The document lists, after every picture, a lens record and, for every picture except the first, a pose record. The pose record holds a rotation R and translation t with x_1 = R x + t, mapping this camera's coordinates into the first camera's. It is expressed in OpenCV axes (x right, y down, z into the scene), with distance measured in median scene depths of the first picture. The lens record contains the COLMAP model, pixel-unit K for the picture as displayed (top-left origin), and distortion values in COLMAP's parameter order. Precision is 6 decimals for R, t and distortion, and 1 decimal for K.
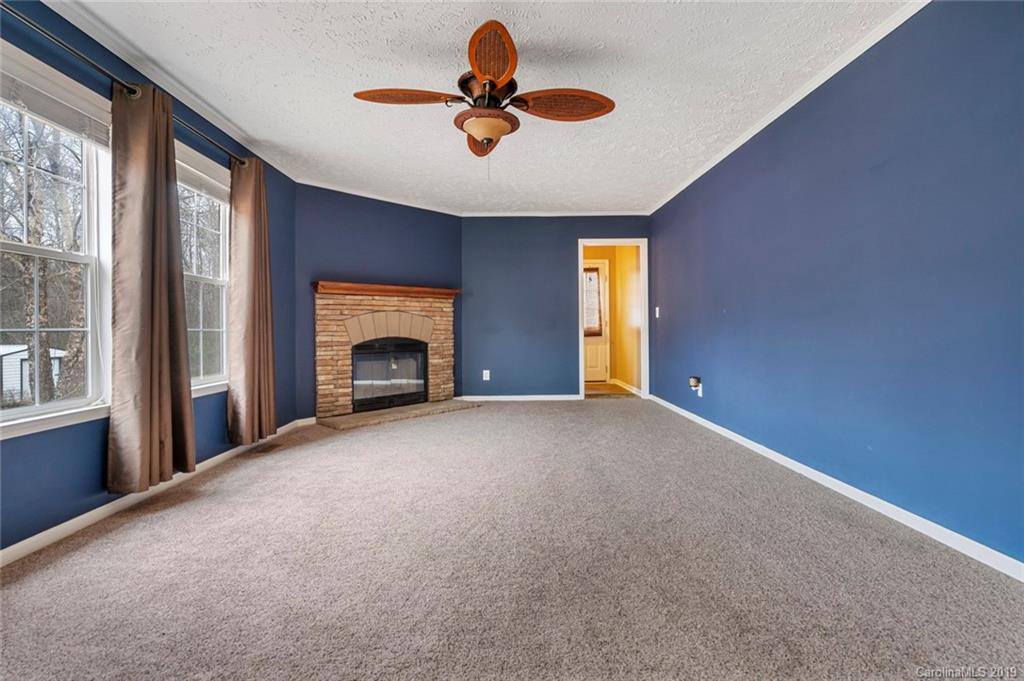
lens RADIAL K [[468.9, 0, 511.8], [0, 468.9, 325.0], [0, 0, 1]] dist [-0.000674, 0.000294]
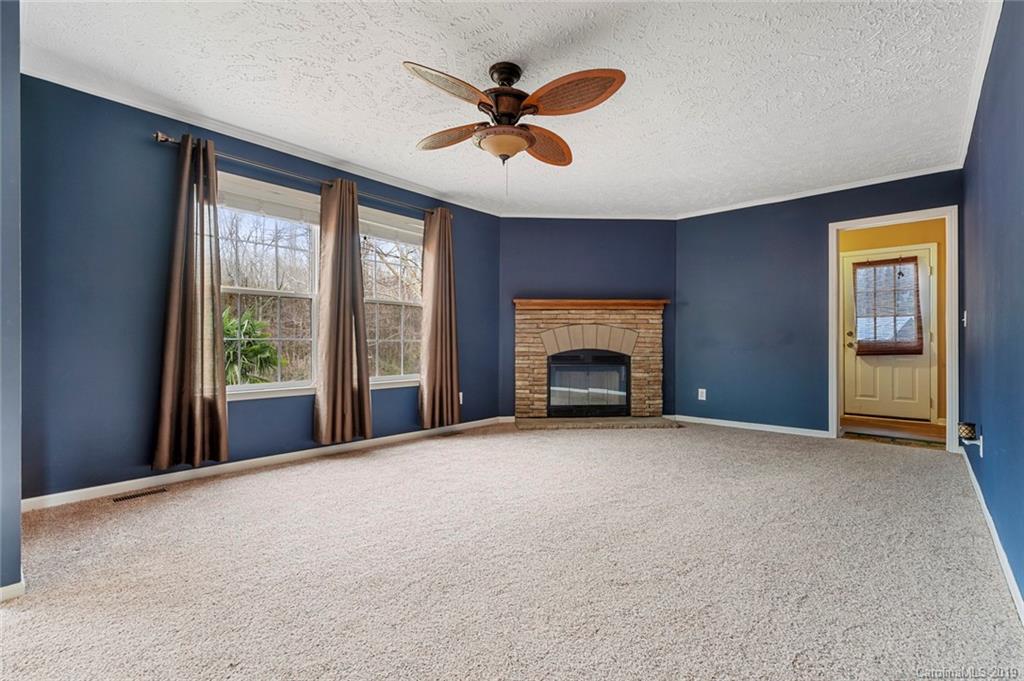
lens RADIAL K [[465.2, 0, 512.0], [0, 465.2, 340.5], [0, 0, 1]] dist [-0.004899, -0.000151]
pose [[0.736560, 0.006996, -0.676336, 0.332186], [-0.002915, 0.999970, 0.007170, -0.000136], [0.676366, -0.003310, 0.736558, 0.135288]]
